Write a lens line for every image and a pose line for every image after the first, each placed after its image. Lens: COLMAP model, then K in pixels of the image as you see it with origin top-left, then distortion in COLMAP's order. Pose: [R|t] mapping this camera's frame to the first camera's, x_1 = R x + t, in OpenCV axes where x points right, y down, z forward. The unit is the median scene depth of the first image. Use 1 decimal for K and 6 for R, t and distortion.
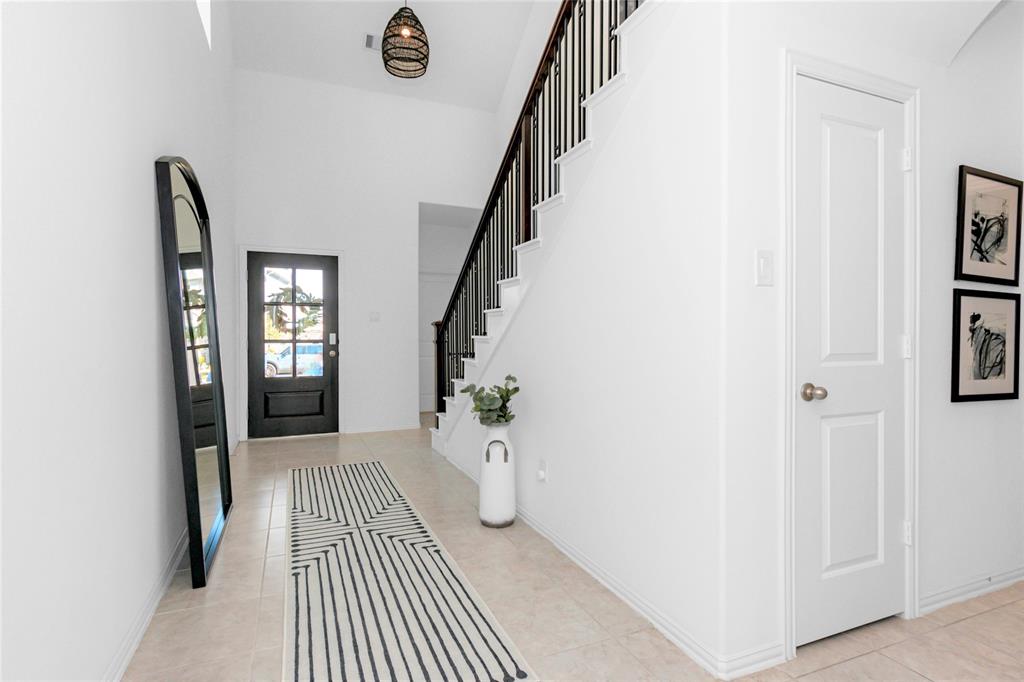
lens RADIAL K [[524.1, 0, 520.1], [0, 524.1, 340.8], [0, 0, 1]] dist [0.003861, -0.000113]
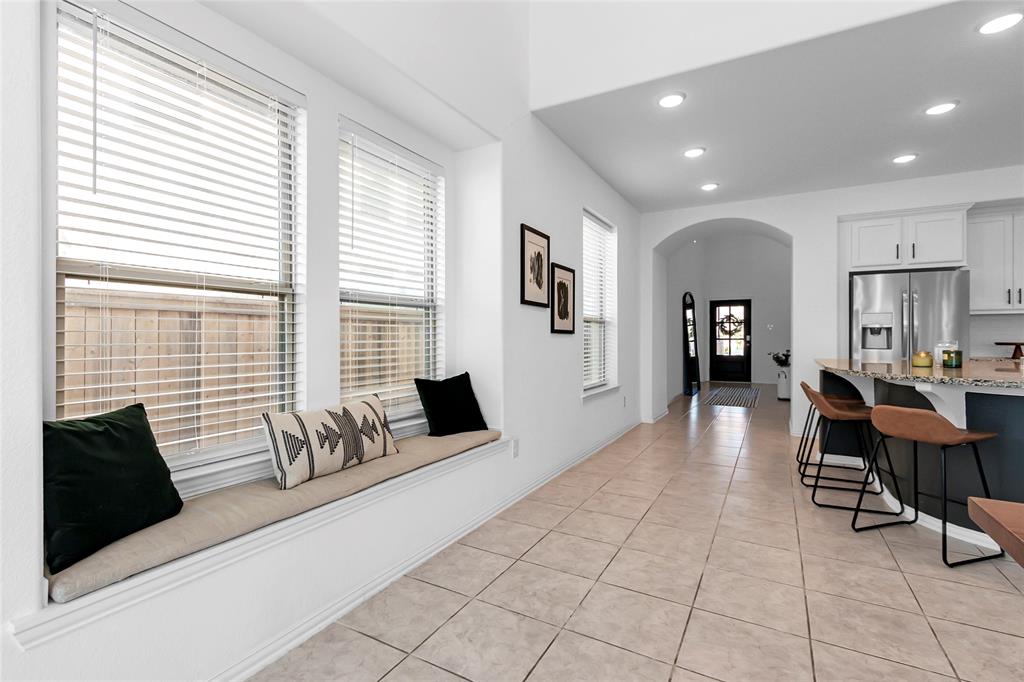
lens RADIAL K [[465.5, 0, 510.1], [0, 465.5, 339.5], [0, 0, 1]] dist [0.002994, -0.002269]
pose [[0.586409, 0.001597, -0.810013, 0.625426], [-0.008735, 0.999952, -0.004352, 0.019670], [0.809968, 0.009627, 0.586396, -0.919258]]
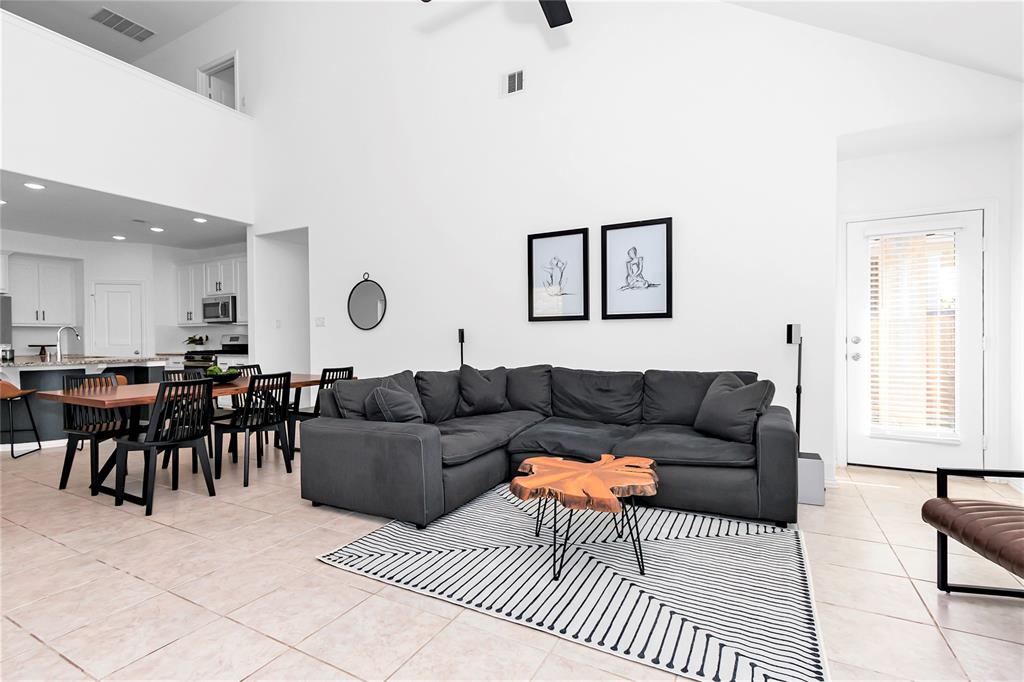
lens RADIAL K [[442.7, 0, 506.2], [0, 442.7, 339.9], [0, 0, 1]] dist [0.001191, -0.001868]
pose [[0.764635, -0.011621, 0.644358, 0.685014], [0.017671, 0.999840, -0.002938, 0.025286], [-0.644221, 0.013632, 0.764718, -1.561823]]
